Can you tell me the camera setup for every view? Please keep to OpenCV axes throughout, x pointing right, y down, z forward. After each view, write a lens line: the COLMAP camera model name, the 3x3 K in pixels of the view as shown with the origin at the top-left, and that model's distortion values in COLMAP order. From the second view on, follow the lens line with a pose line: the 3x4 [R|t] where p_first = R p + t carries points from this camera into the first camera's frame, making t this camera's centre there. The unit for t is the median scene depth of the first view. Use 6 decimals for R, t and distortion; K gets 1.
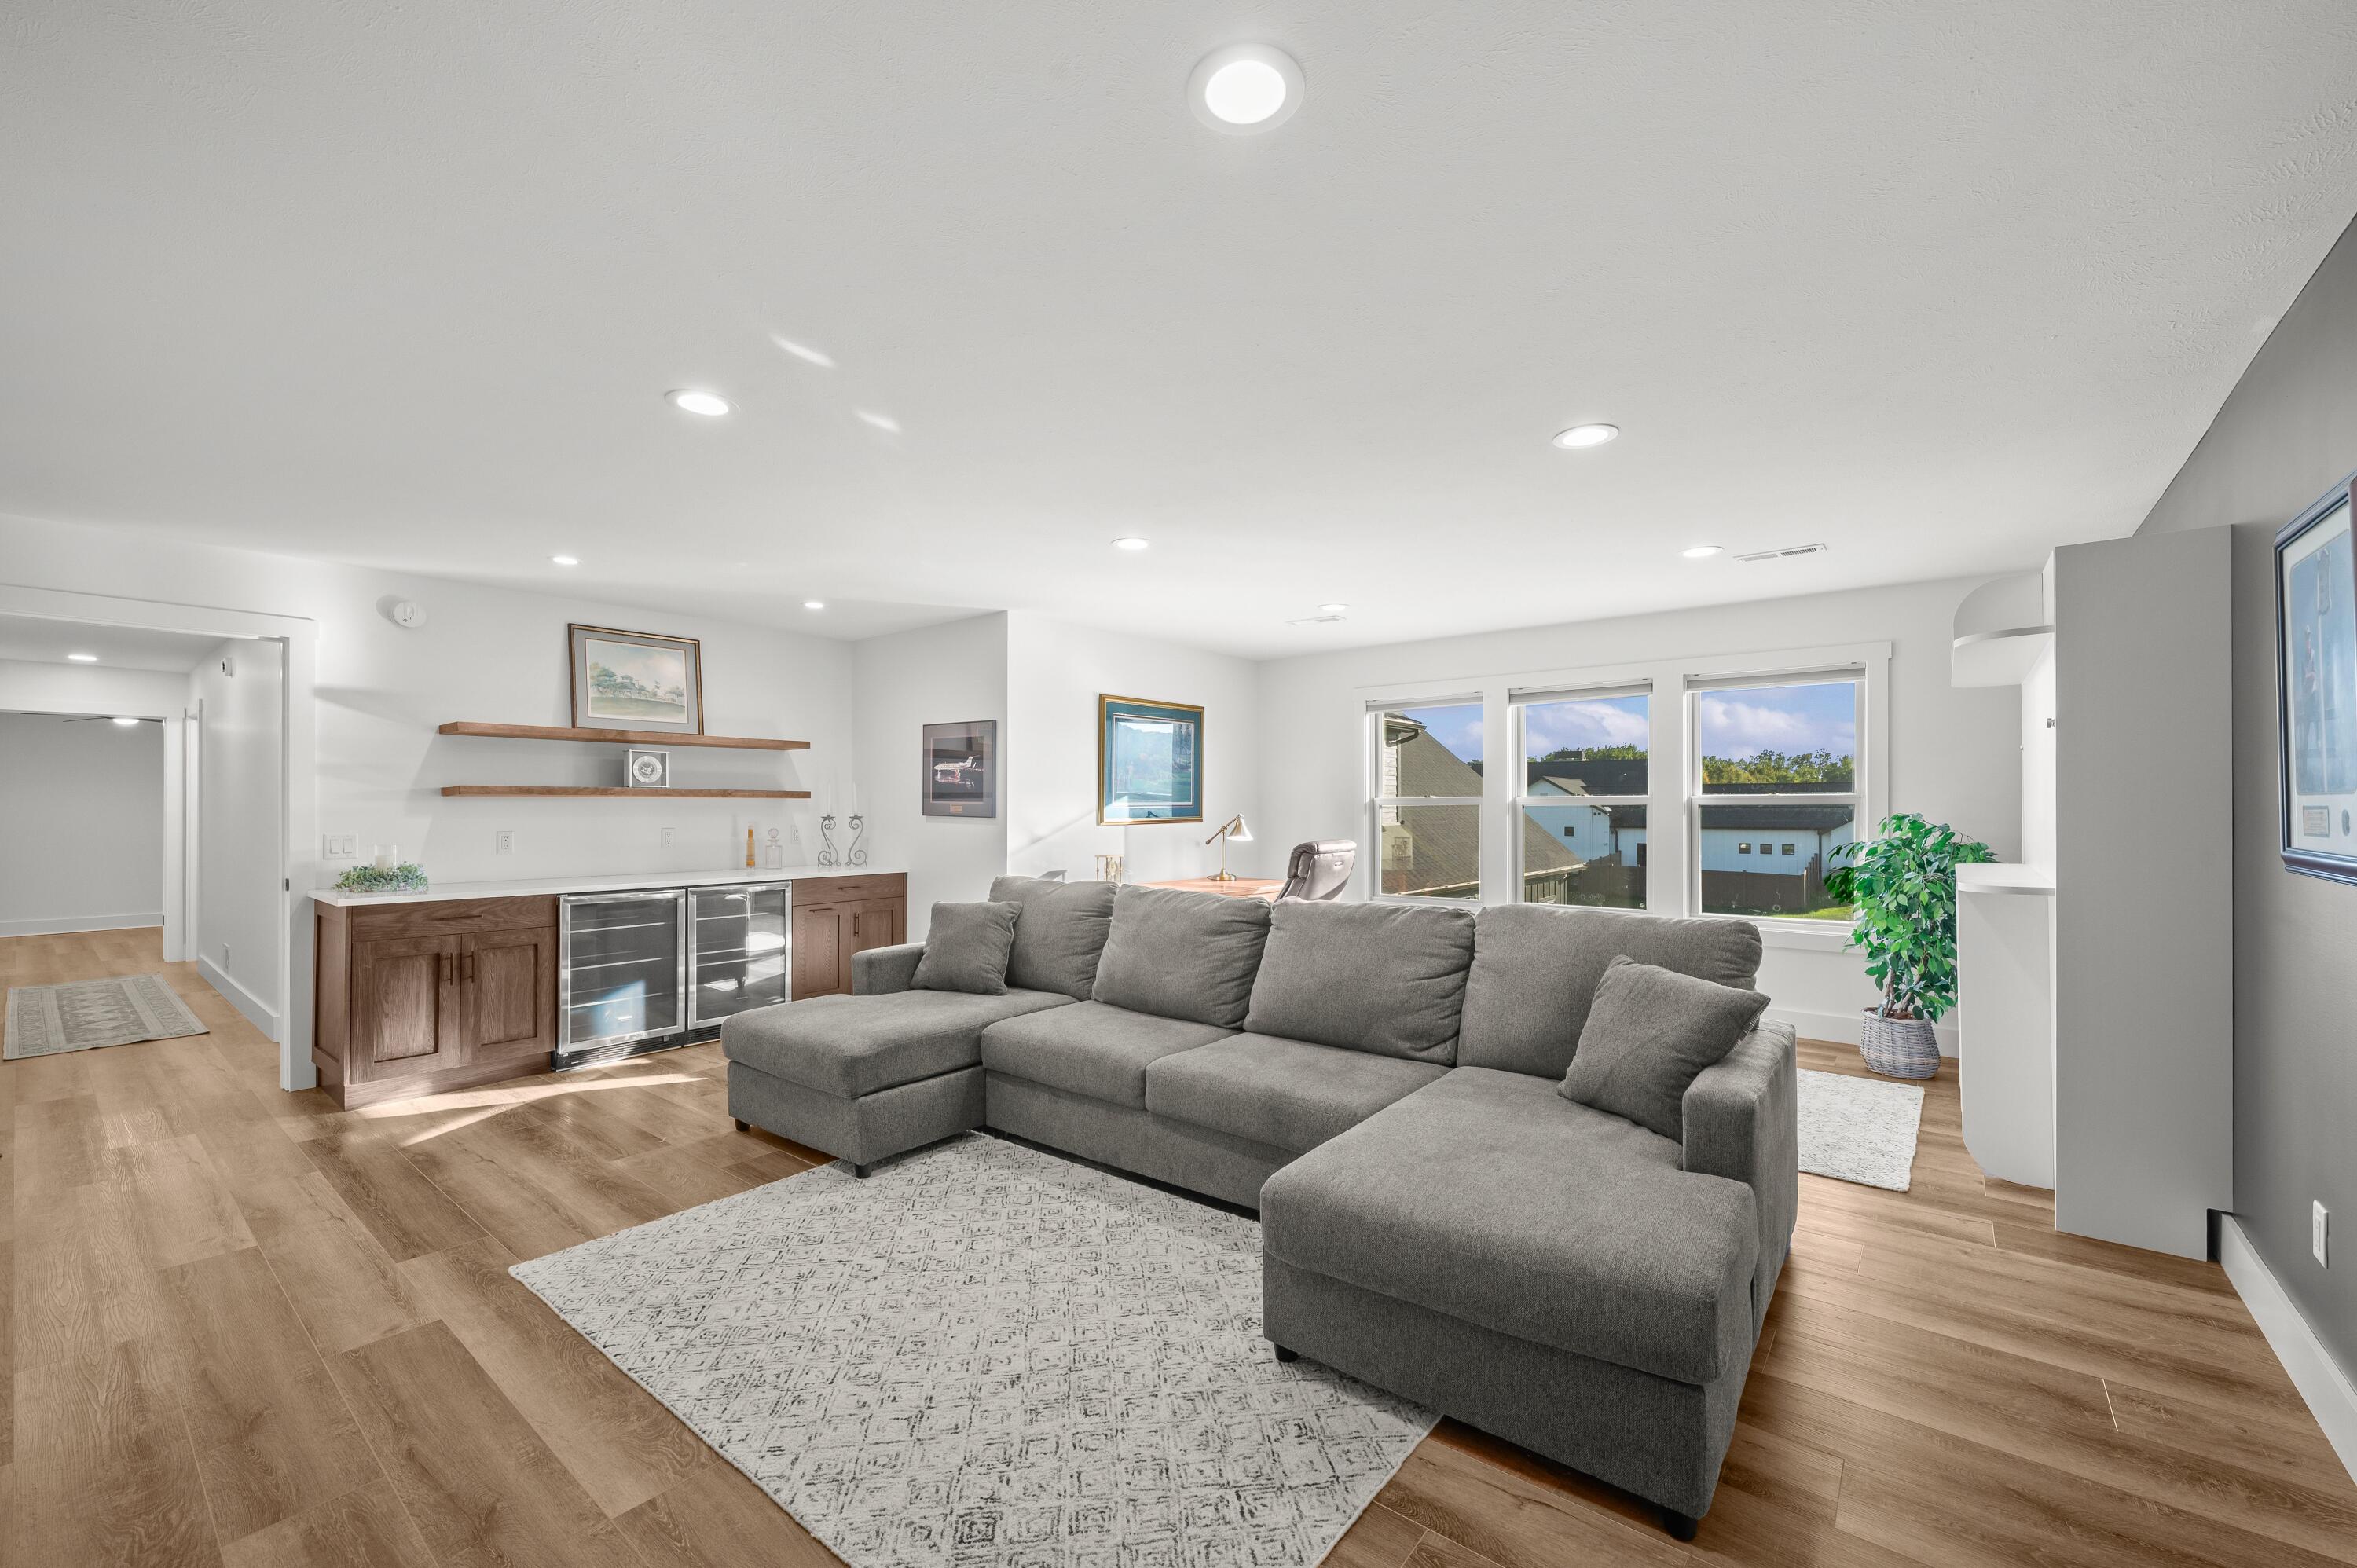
lens RADIAL K [[944.6, 0, 1169.1], [0, 944.6, 794.4], [0, 0, 1]] dist [-0.000273, 0.000019]
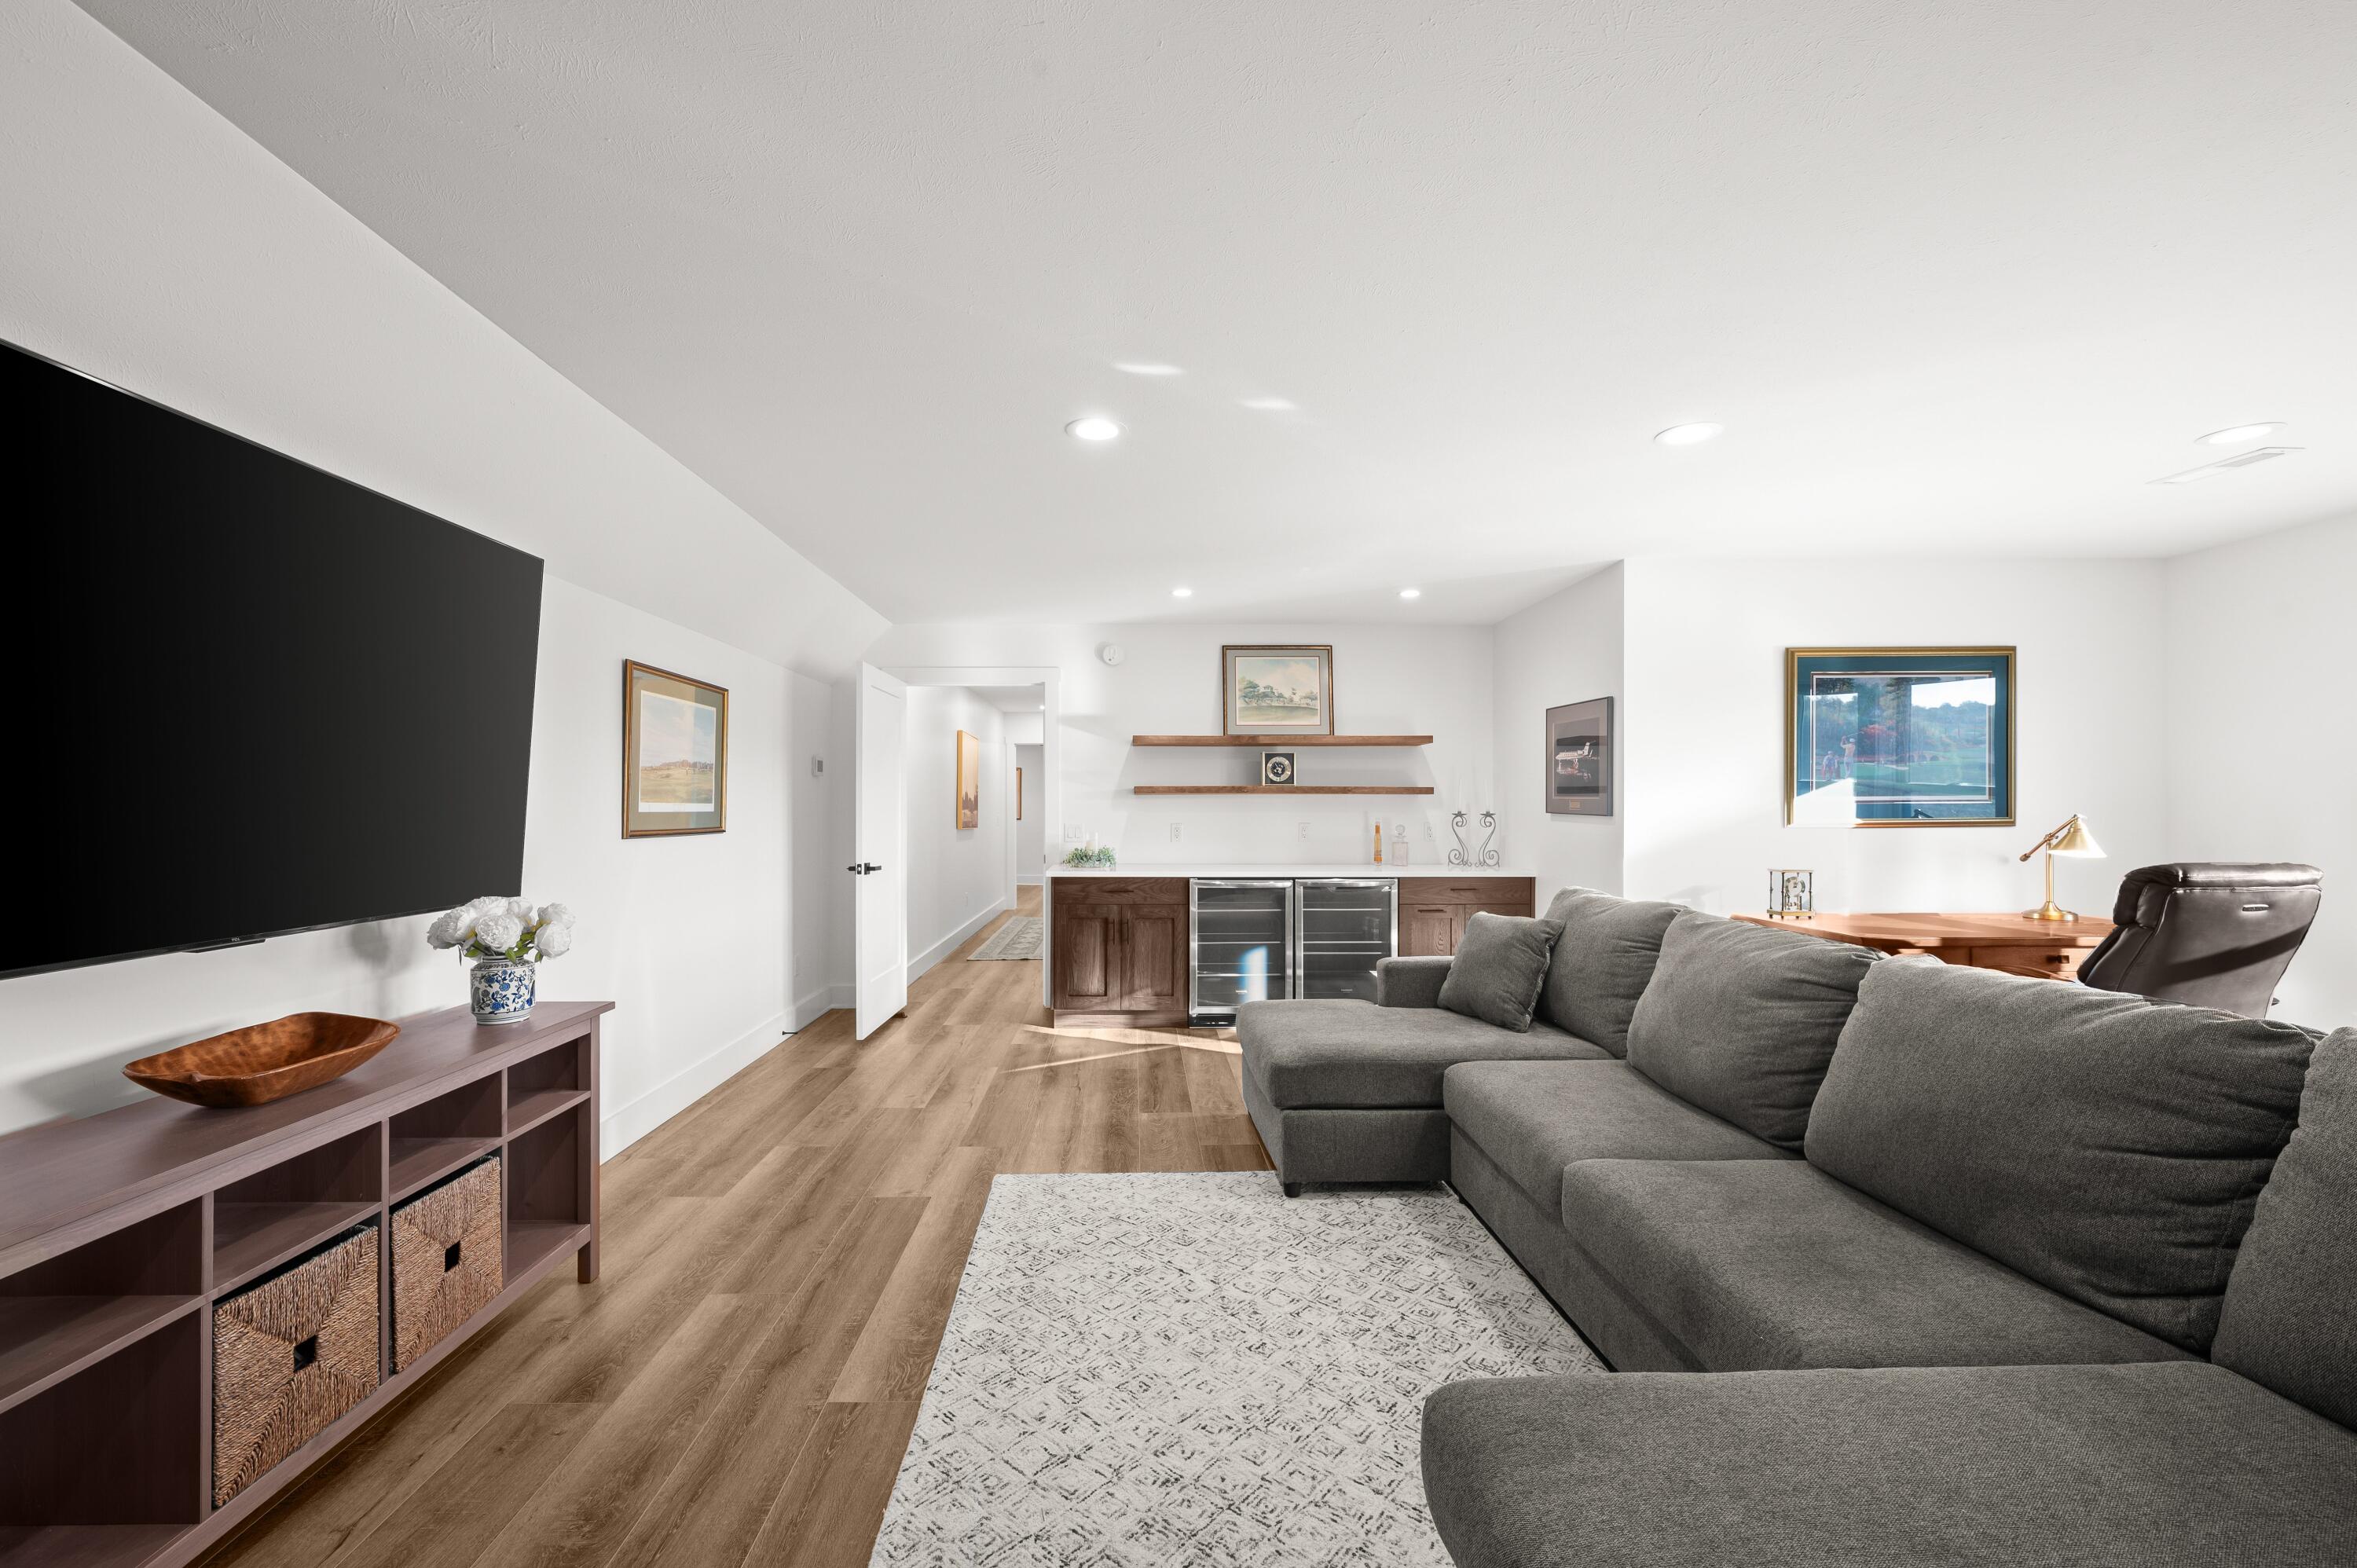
lens RADIAL K [[944.6, 0, 1168.6], [0, 944.6, 798.9], [0, 0, 1]] dist [-0.000273, 0.000019]
pose [[0.647664, -0.004818, -0.761911, 0.272889], [0.010521, 0.999941, 0.002620, 0.005176], [0.761853, -0.009713, 0.647677, 0.259689]]
